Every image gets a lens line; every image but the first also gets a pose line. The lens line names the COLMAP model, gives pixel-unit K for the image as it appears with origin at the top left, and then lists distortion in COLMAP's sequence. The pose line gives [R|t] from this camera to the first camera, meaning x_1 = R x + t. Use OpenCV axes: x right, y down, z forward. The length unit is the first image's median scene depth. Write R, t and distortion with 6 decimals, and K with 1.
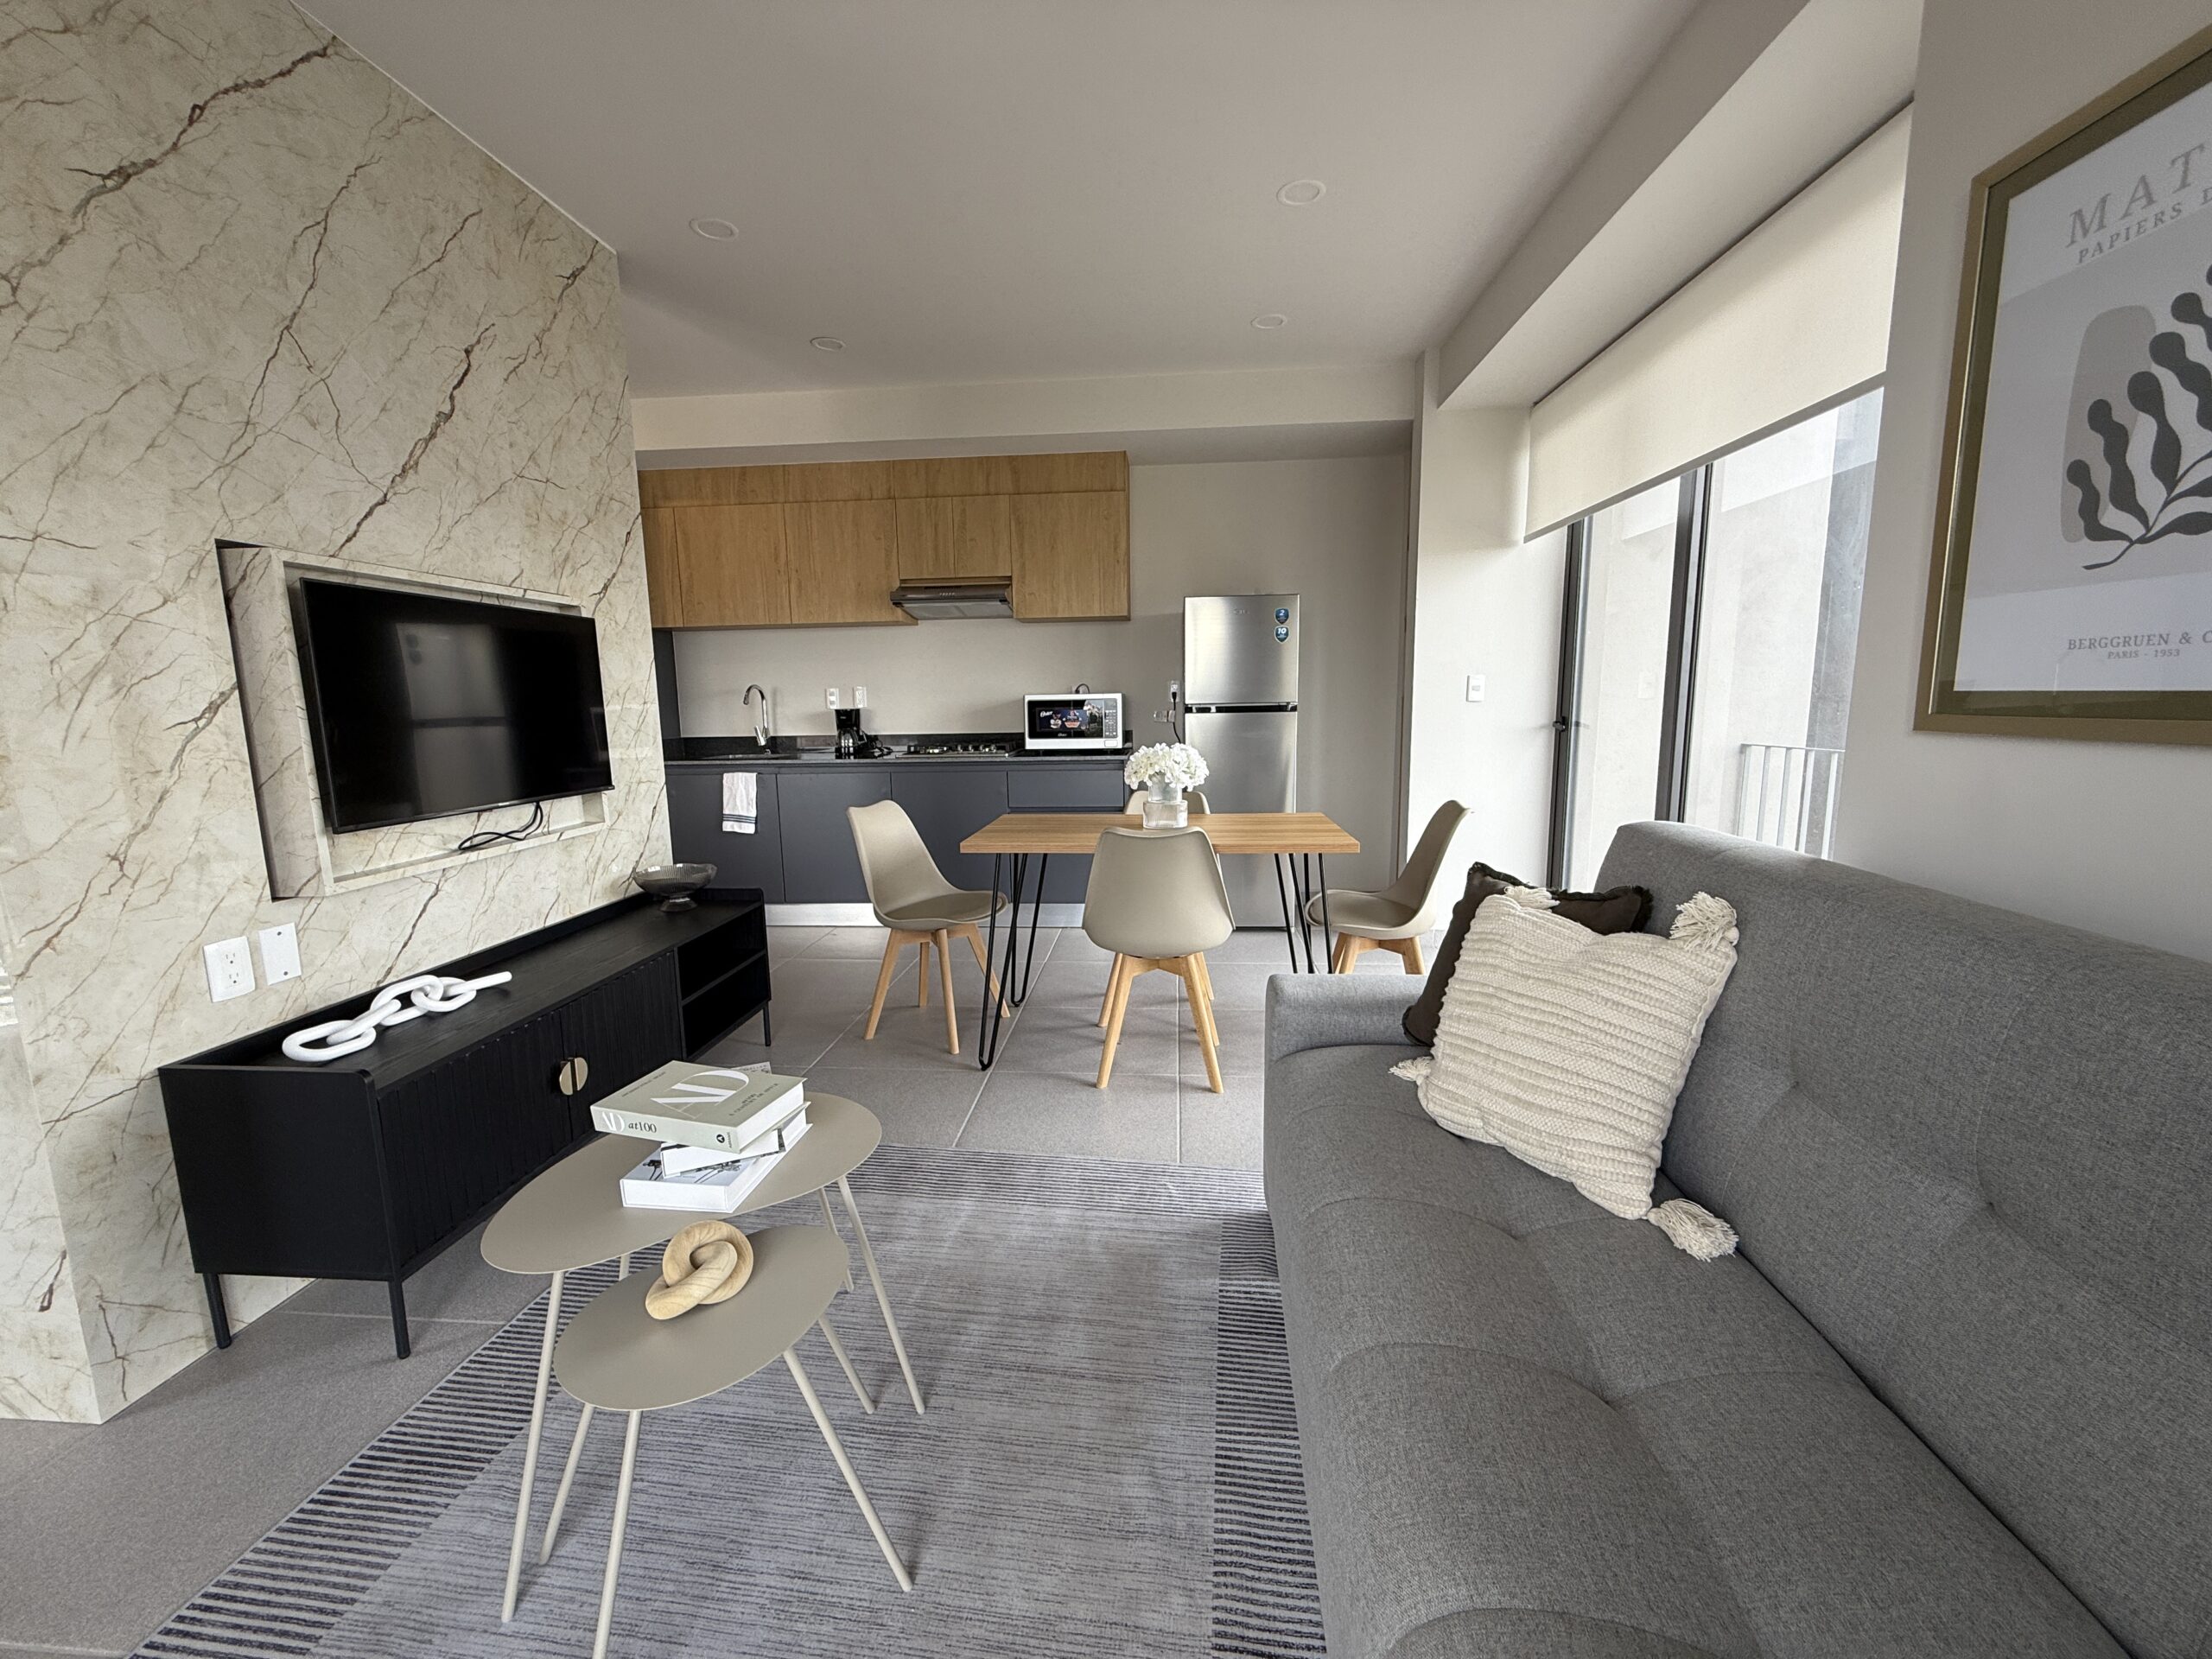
lens RADIAL K [[880.9, 0, 1103.5], [0, 880.9, 827.5], [0, 0, 1]] dist [0.000403, -0.000283]
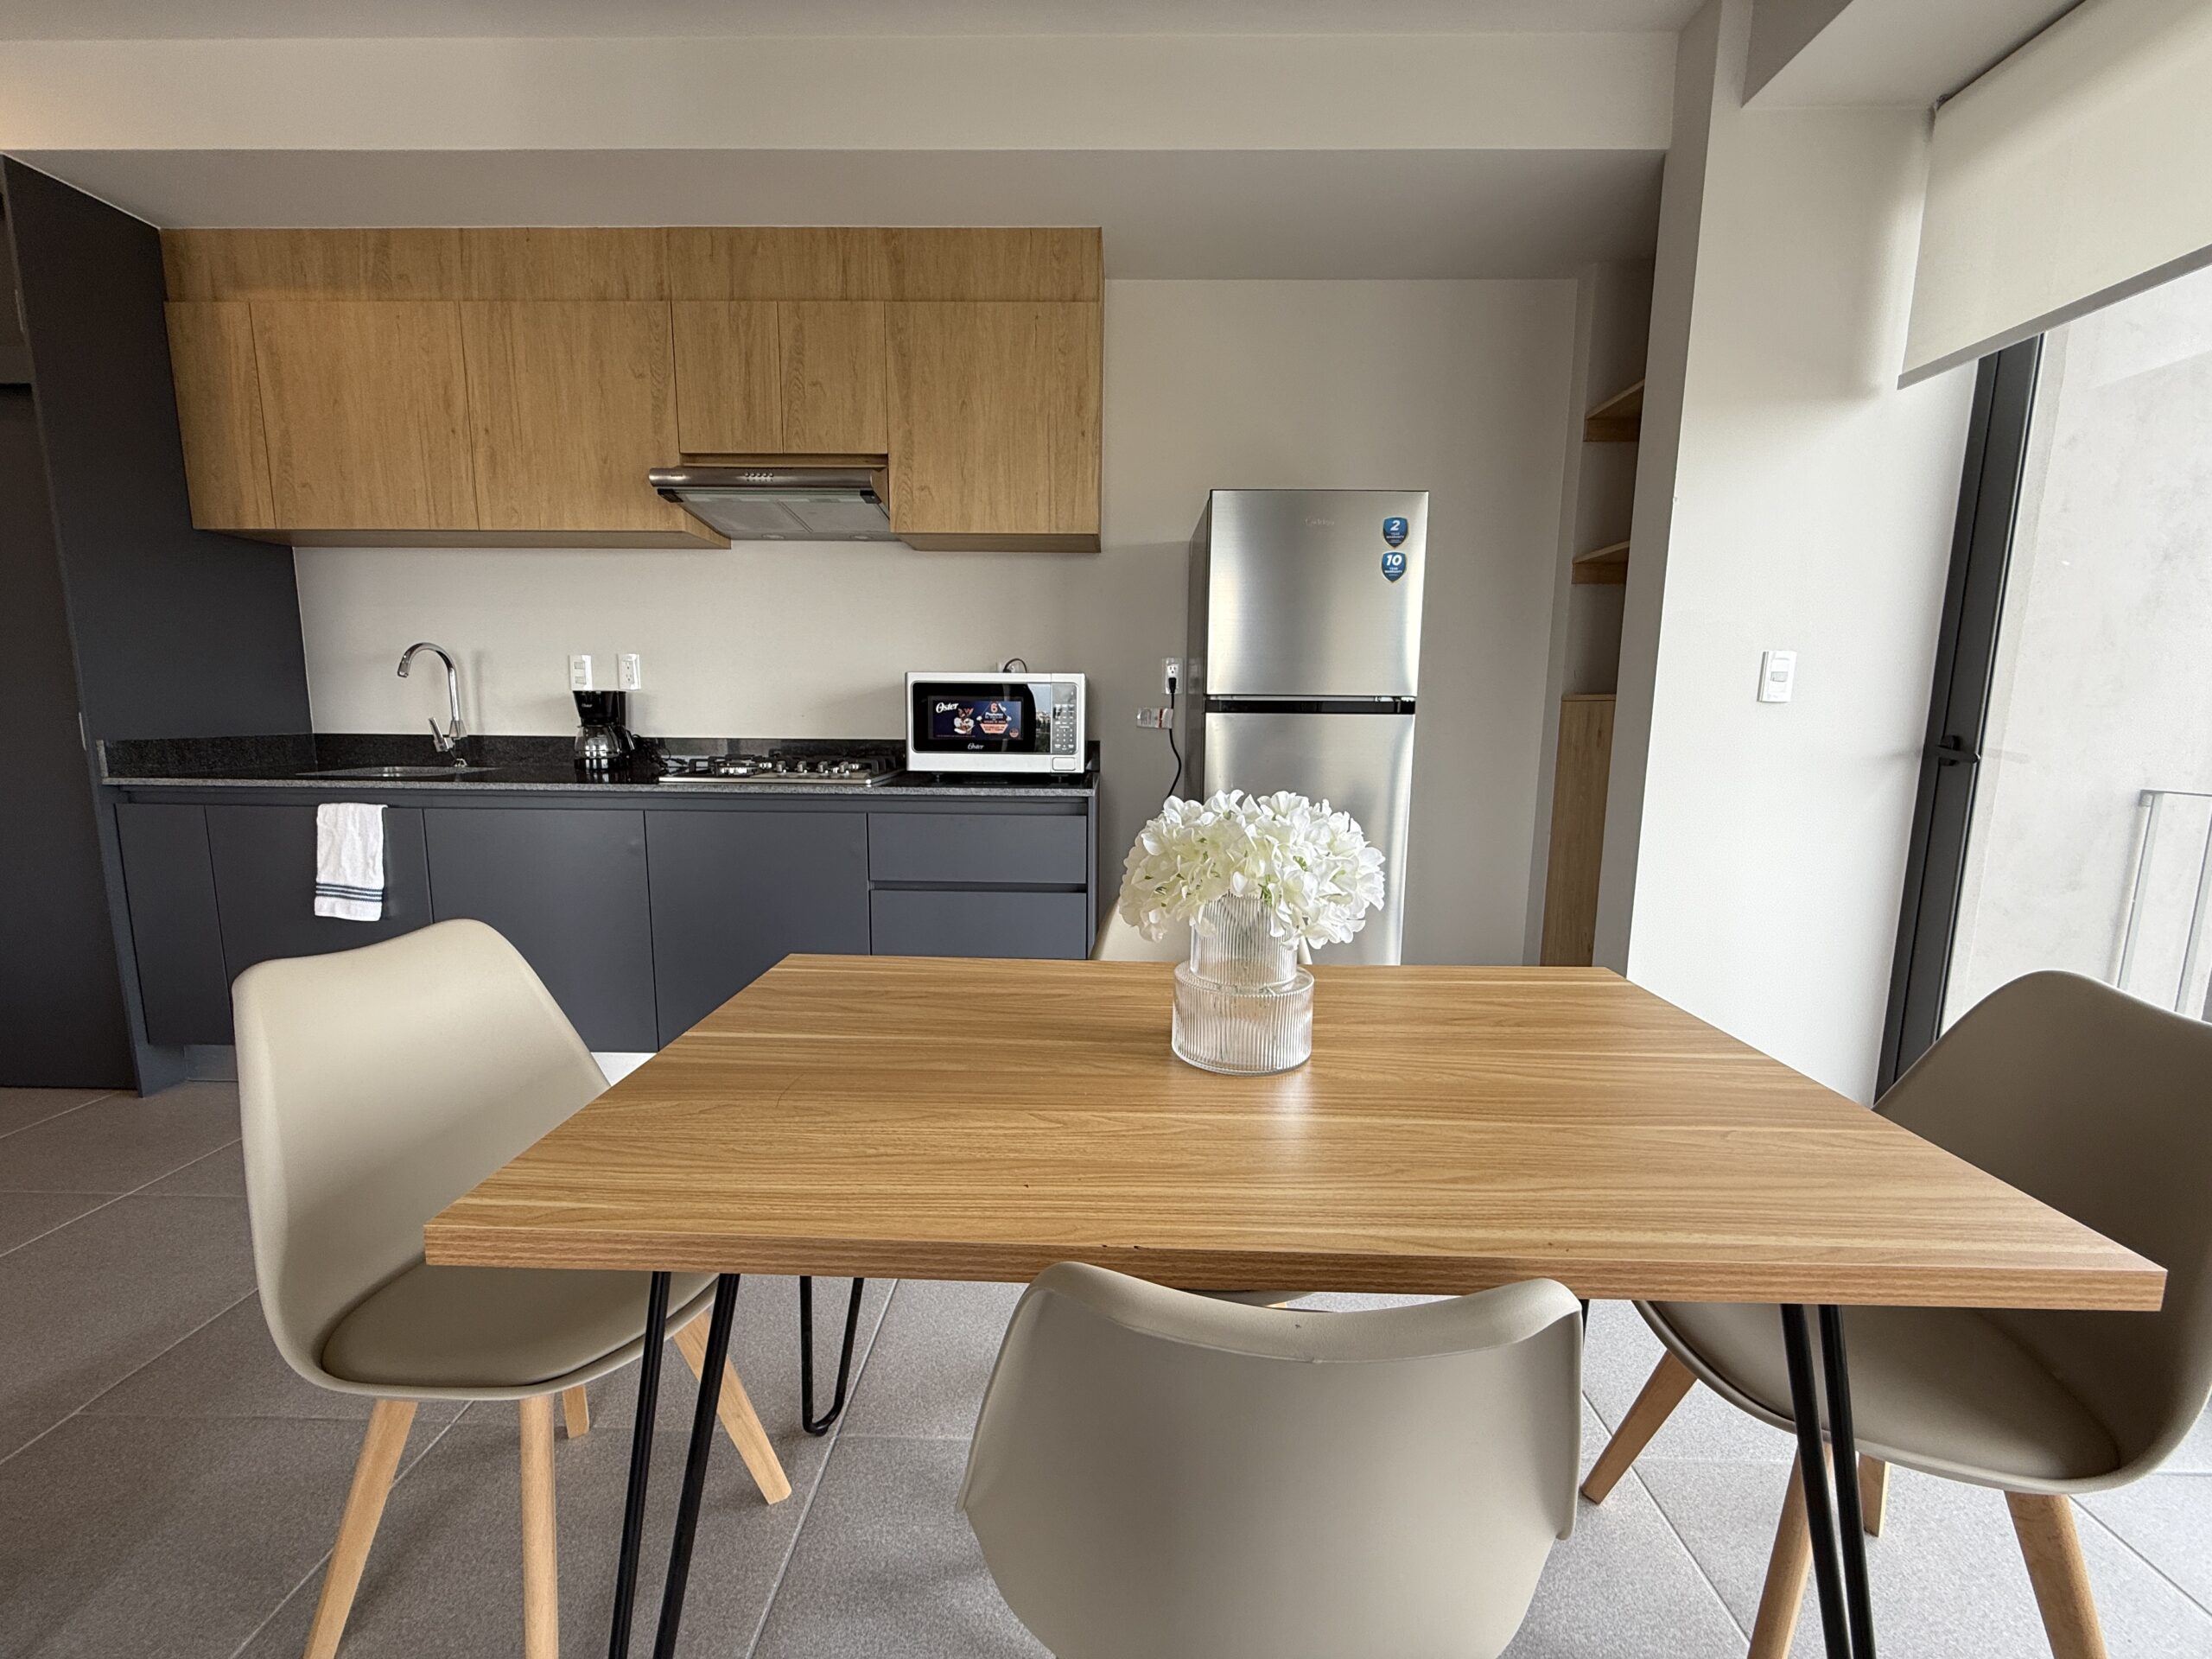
lens RADIAL K [[880.9, 0, 1103.5], [0, 880.9, 827.5], [0, 0, 1]] dist [0.000403, -0.000283]
pose [[0.997987, 0.018489, 0.060669, 0.000849], [-0.018000, 0.999801, -0.008599, -0.093028], [-0.060816, 0.007490, 0.998121, 0.811203]]
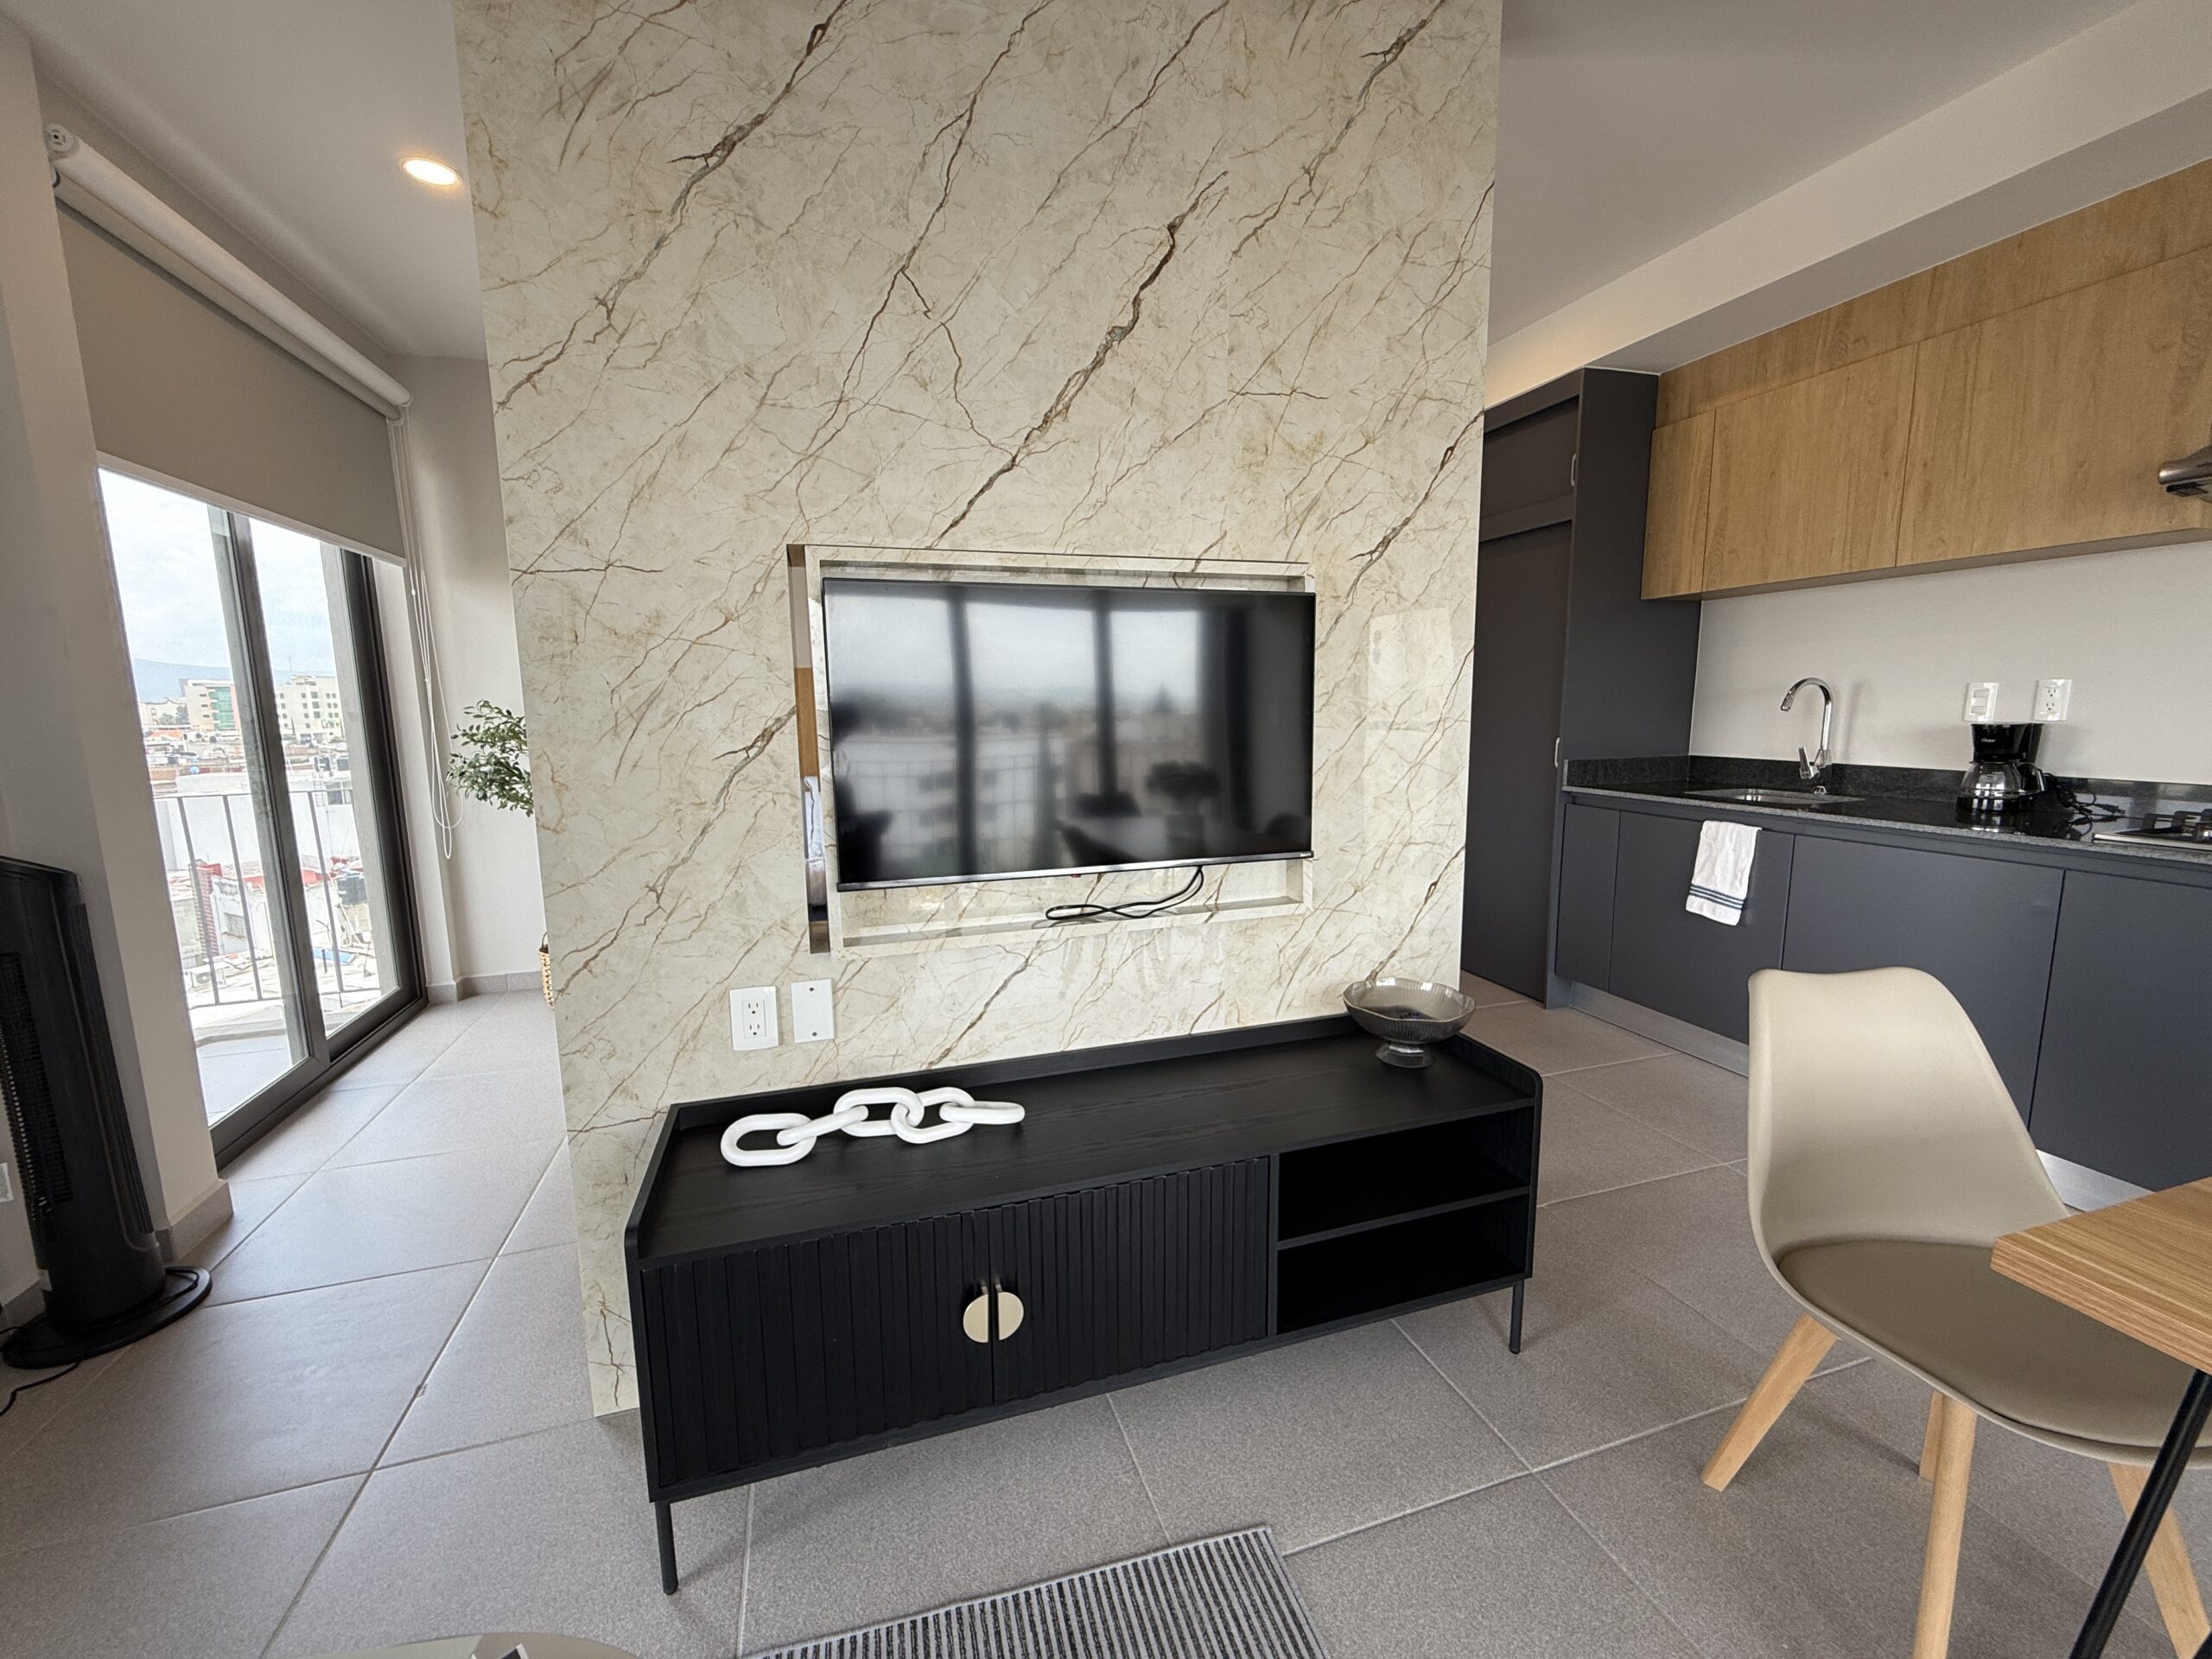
lens RADIAL K [[886.1, 0, 1100.8], [0, 886.1, 828.2], [0, 0, 1]] dist [0.001634, -0.000190]
pose [[0.379052, 0.142598, -0.914322, -0.023940], [-0.127751, 0.986659, 0.100918, -0.117106], [0.916515, 0.078553, 0.392212, 0.636060]]
